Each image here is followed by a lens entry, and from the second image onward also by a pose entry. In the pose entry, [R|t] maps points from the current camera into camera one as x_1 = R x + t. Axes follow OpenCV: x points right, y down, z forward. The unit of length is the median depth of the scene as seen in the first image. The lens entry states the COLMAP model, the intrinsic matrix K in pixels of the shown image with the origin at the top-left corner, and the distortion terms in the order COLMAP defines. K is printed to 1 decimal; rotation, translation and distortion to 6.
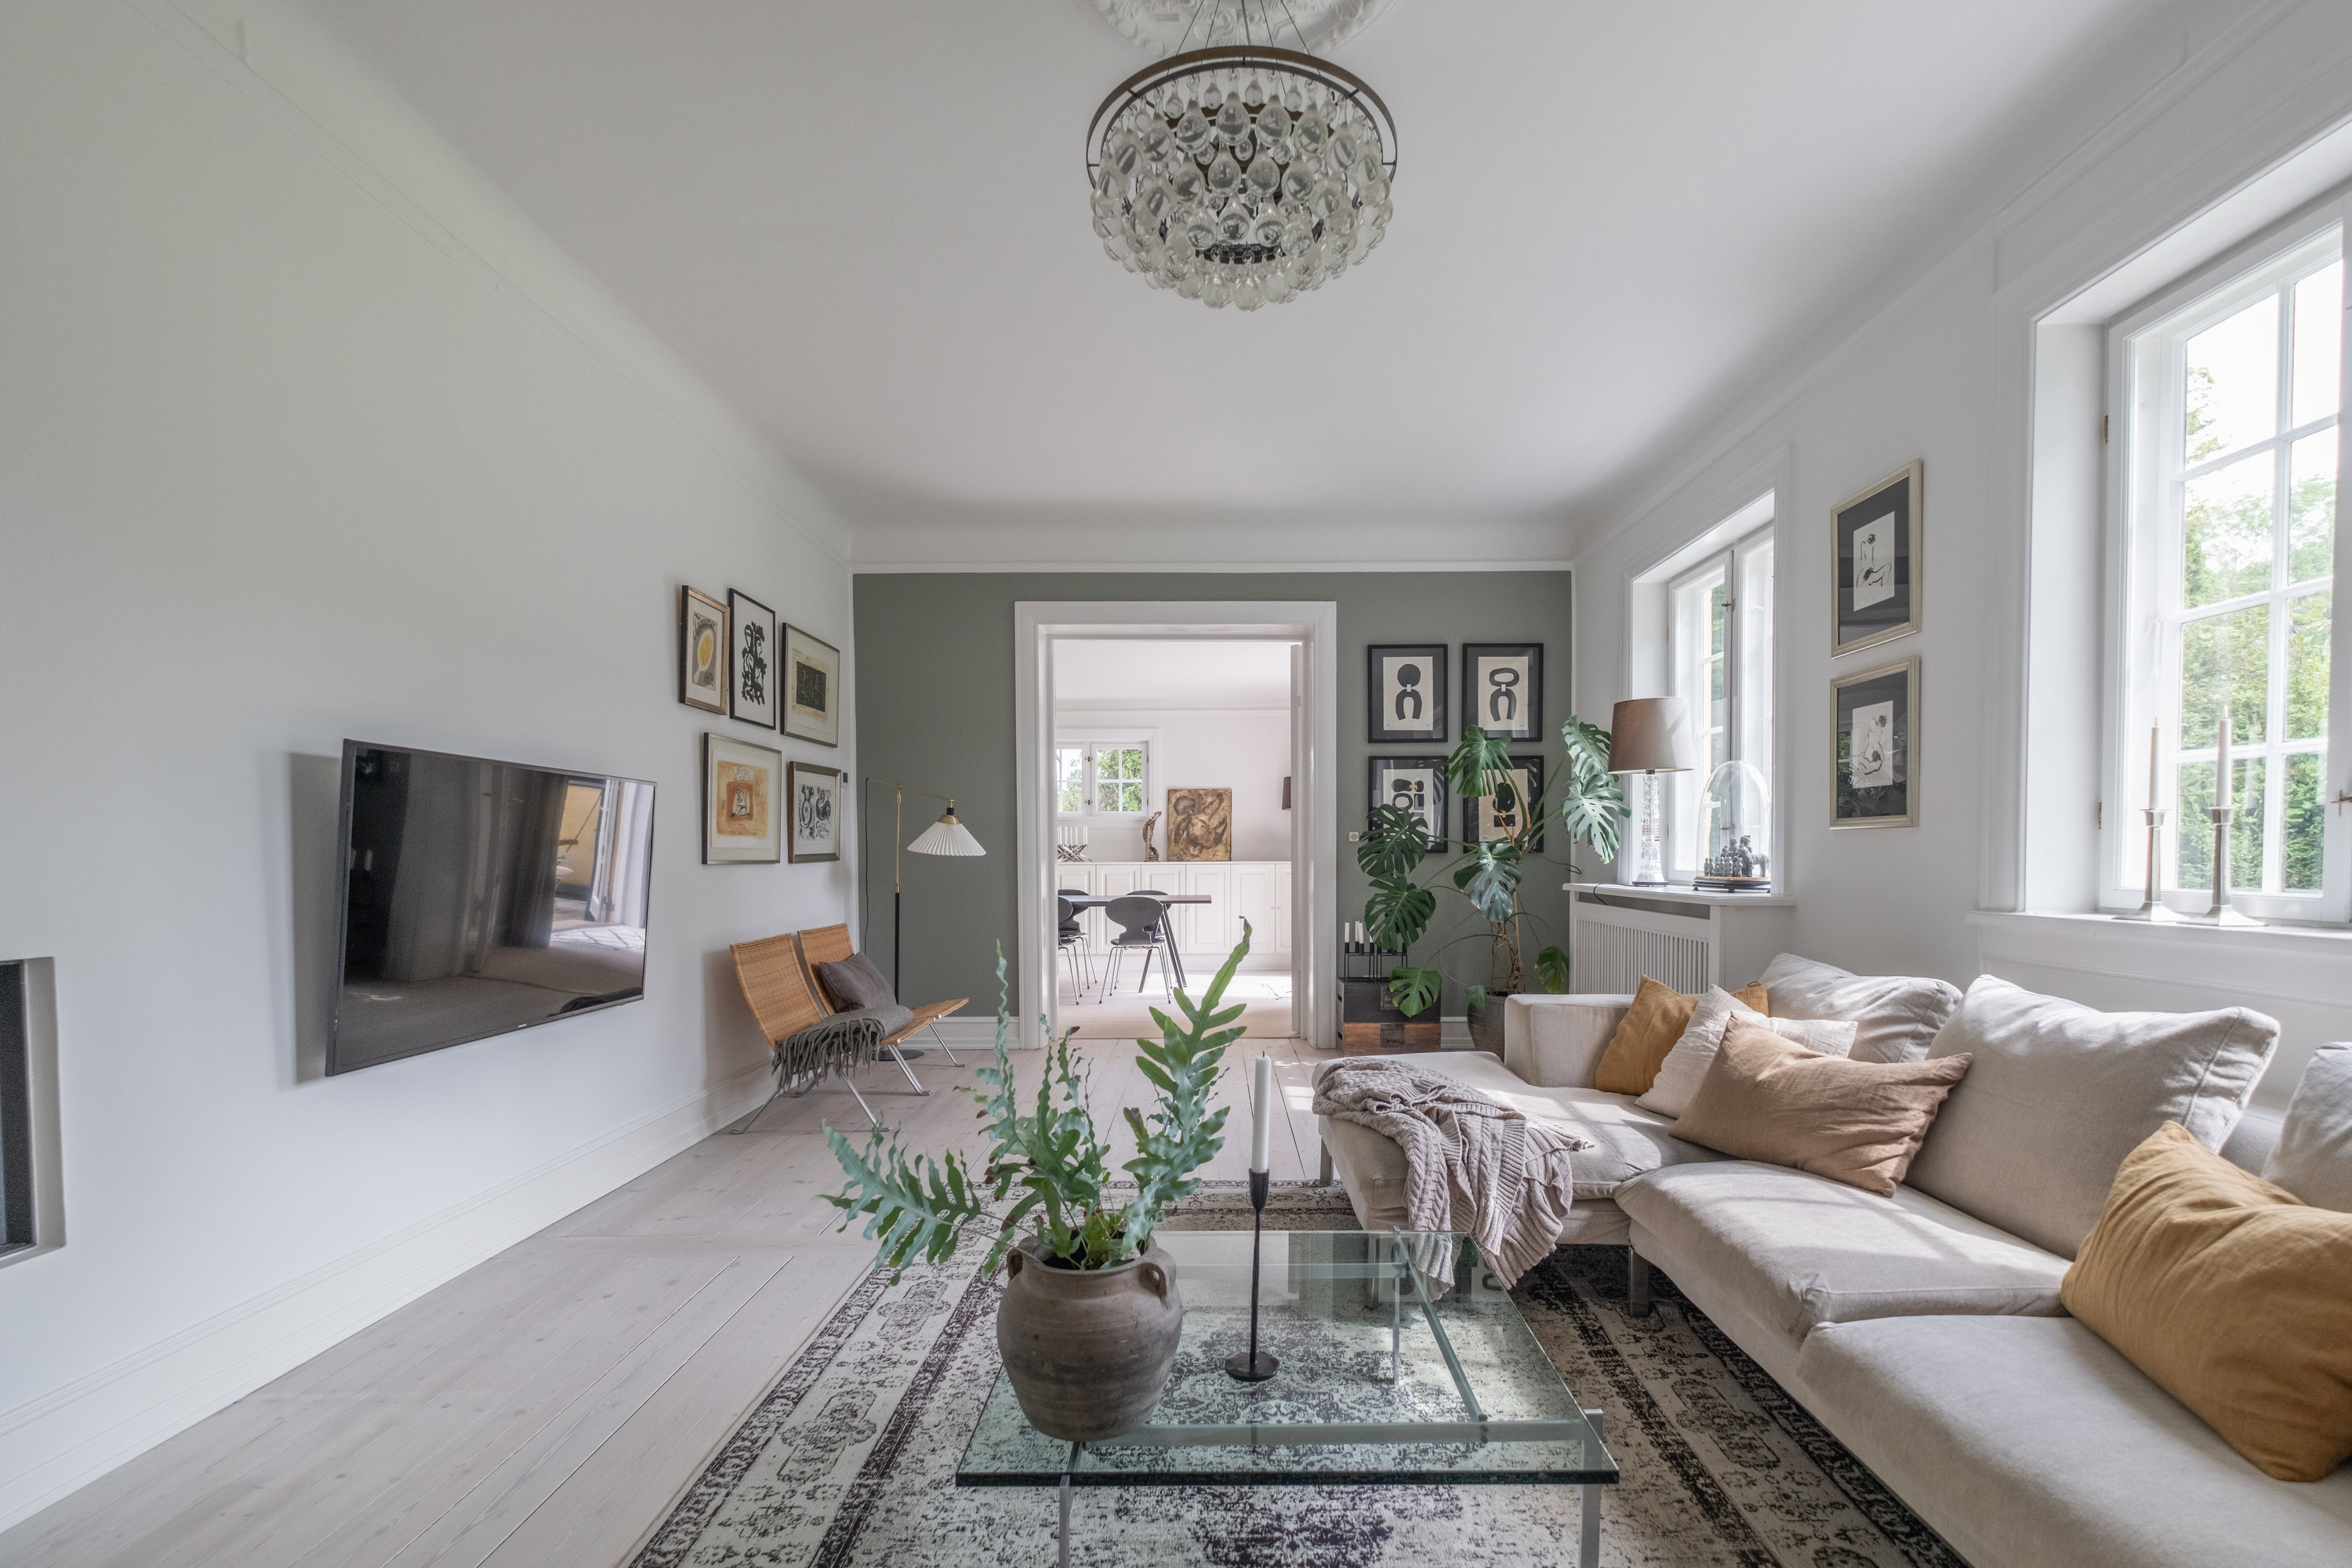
lens RADIAL K [[1069.2, 0, 1176.5], [0, 1069.2, 882.4], [0, 0, 1]] dist [0.011683, -0.003623]
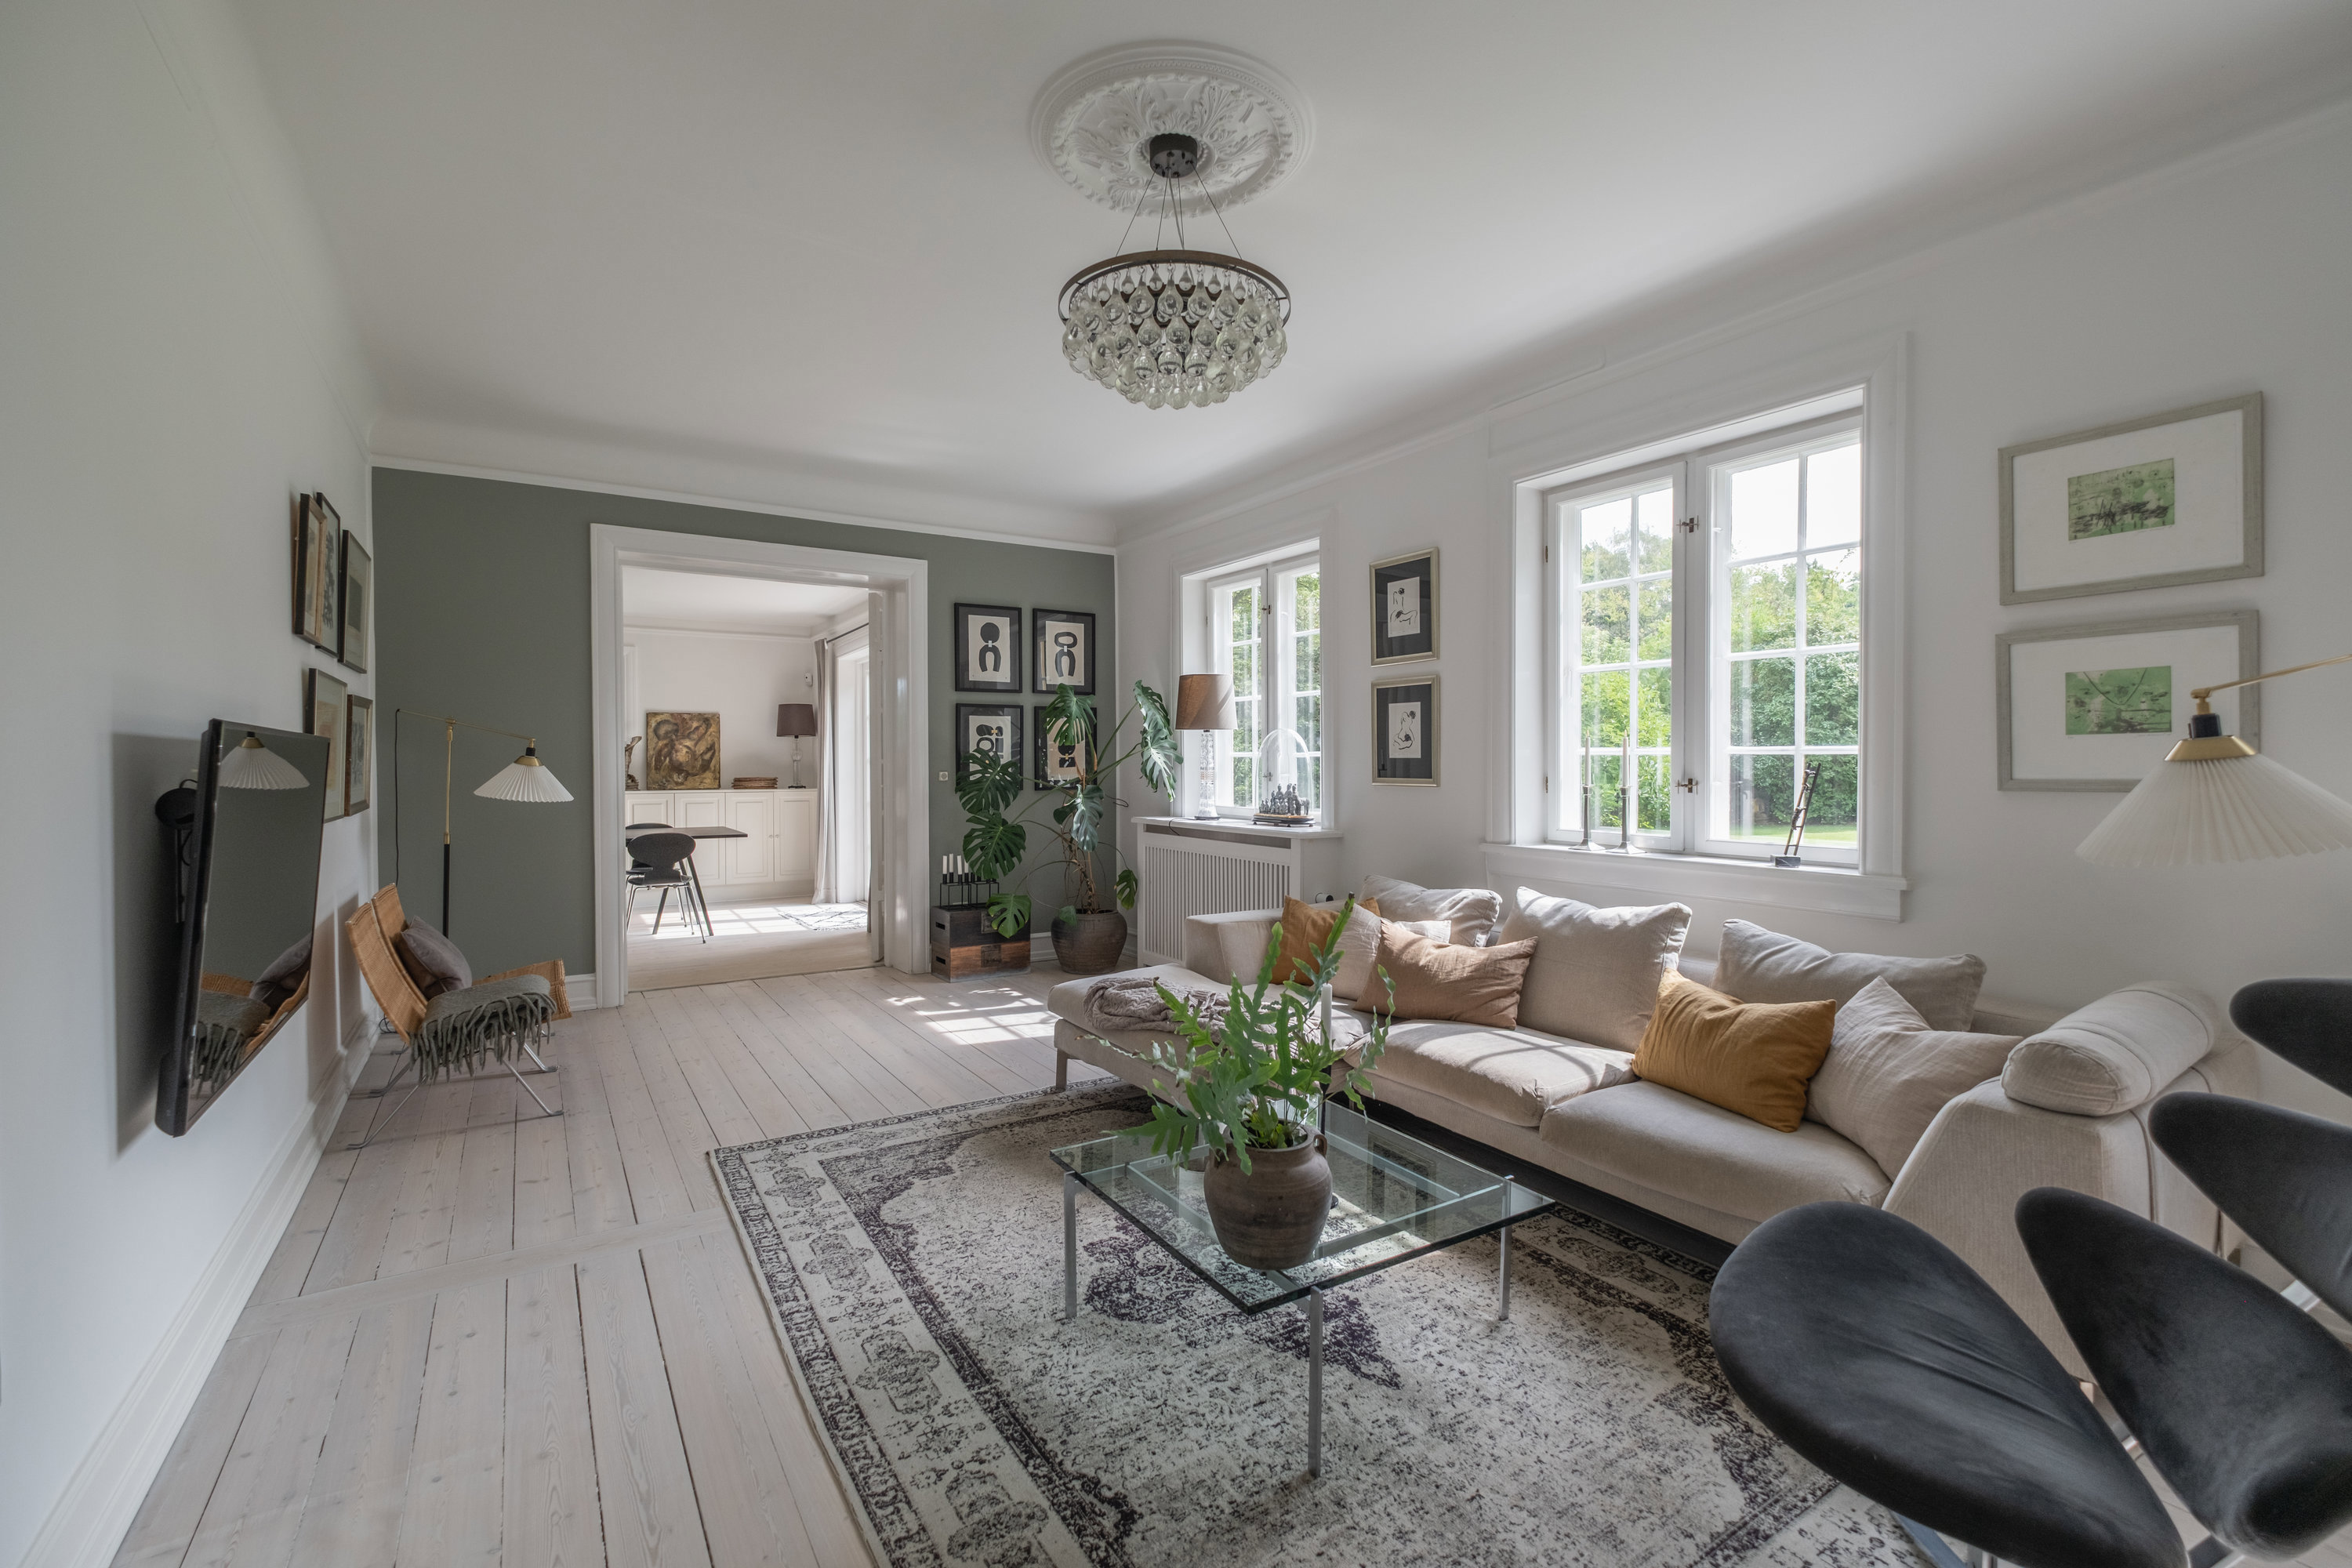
lens RADIAL K [[1069.2, 0, 1129.7], [0, 1069.2, 766.9], [0, 0, 1]] dist [0.011683, -0.003623]
pose [[0.848757, -0.000361, 0.528784, -0.427603], [0.011776, 0.999765, -0.018218, -0.051578], [-0.528653, 0.021689, 0.848561, -0.047077]]
